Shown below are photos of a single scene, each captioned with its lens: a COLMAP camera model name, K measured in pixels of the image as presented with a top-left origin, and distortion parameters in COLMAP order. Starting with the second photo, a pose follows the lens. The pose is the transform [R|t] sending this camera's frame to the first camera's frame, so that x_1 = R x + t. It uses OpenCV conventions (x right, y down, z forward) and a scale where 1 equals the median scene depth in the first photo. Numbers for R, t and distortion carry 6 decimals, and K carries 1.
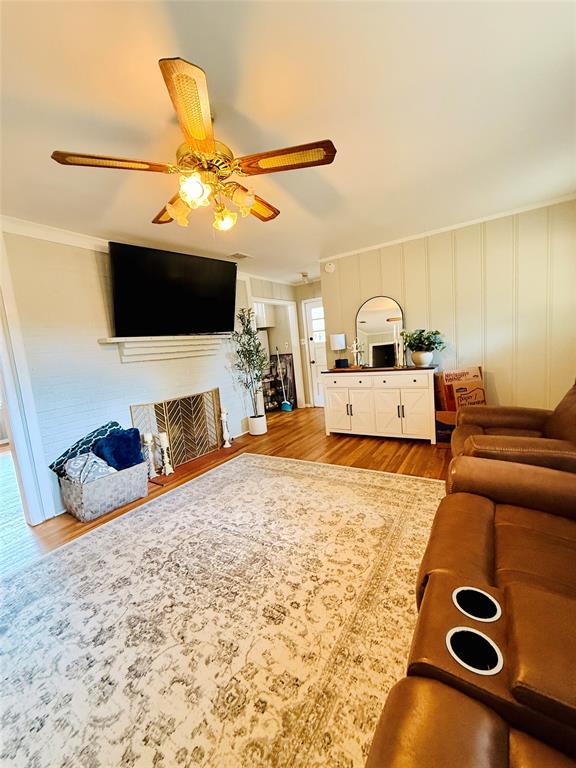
lens RADIAL K [[306.7, 0, 289.2], [0, 306.7, 383.0], [0, 0, 1]] dist [0.000284, 0.000417]
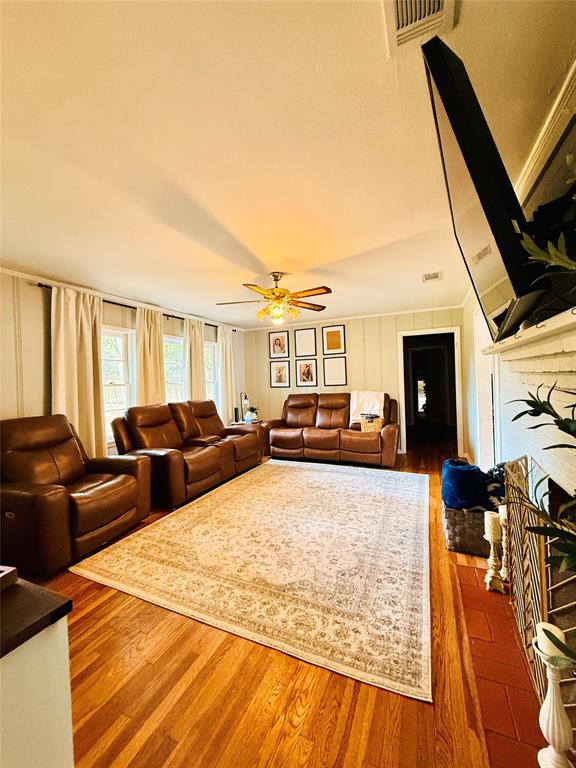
lens RADIAL K [[306.7, 0, 289.3], [0, 306.7, 381.6], [0, 0, 1]] dist [0.000284, 0.000417]
pose [[-0.981898, 0.125164, -0.142162, 0.007486], [0.105990, 0.985123, 0.135273, -0.230896], [0.156979, 0.117756, -0.980557, 1.747569]]
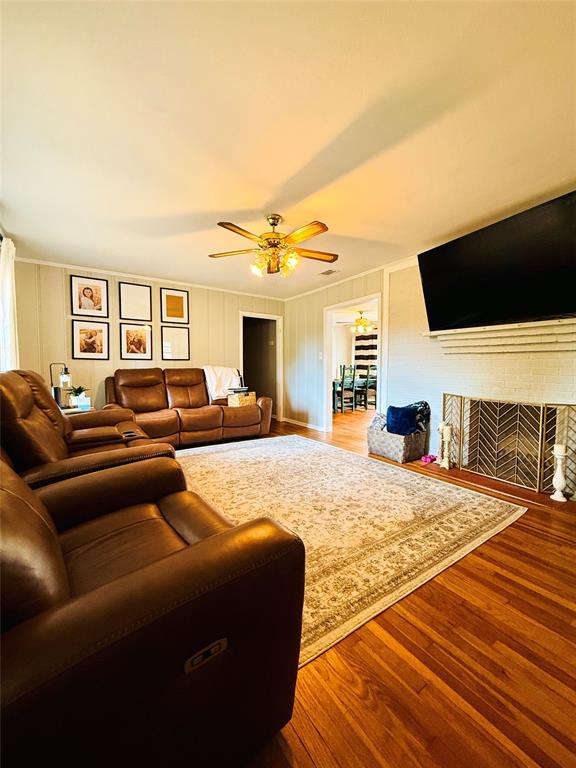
lens RADIAL K [[306.7, 0, 290.6], [0, 306.7, 382.5], [0, 0, 1]] dist [0.000284, 0.000417]
pose [[-0.386238, 0.139300, -0.911820, 0.802633], [-0.078805, 0.979933, 0.183087, -0.140600], [0.919027, 0.142571, -0.367510, 1.042634]]
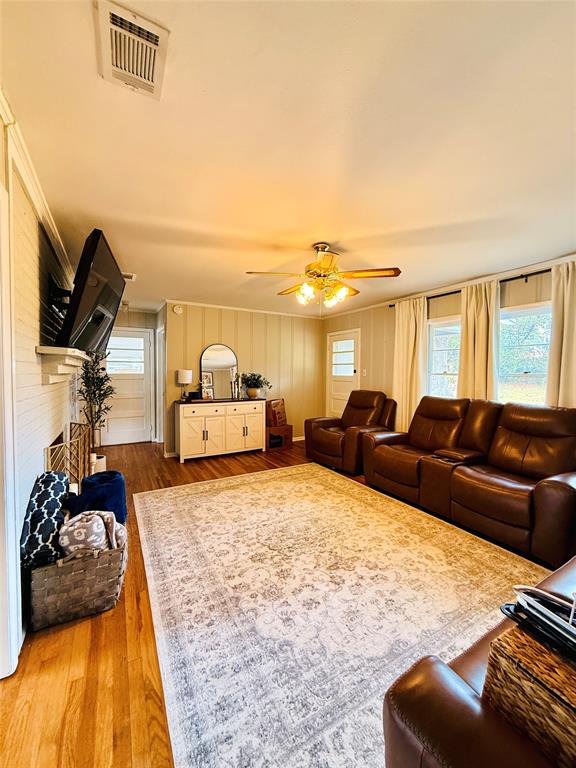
lens RADIAL K [[306.7, 0, 290.9], [0, 306.7, 382.4], [0, 0, 1]] dist [0.000284, 0.000417]
pose [[0.456983, 0.063328, 0.887218, -1.022782], [0.056190, 0.993415, -0.099850, 0.032665], [-0.887699, 0.095483, 0.450415, 0.245493]]
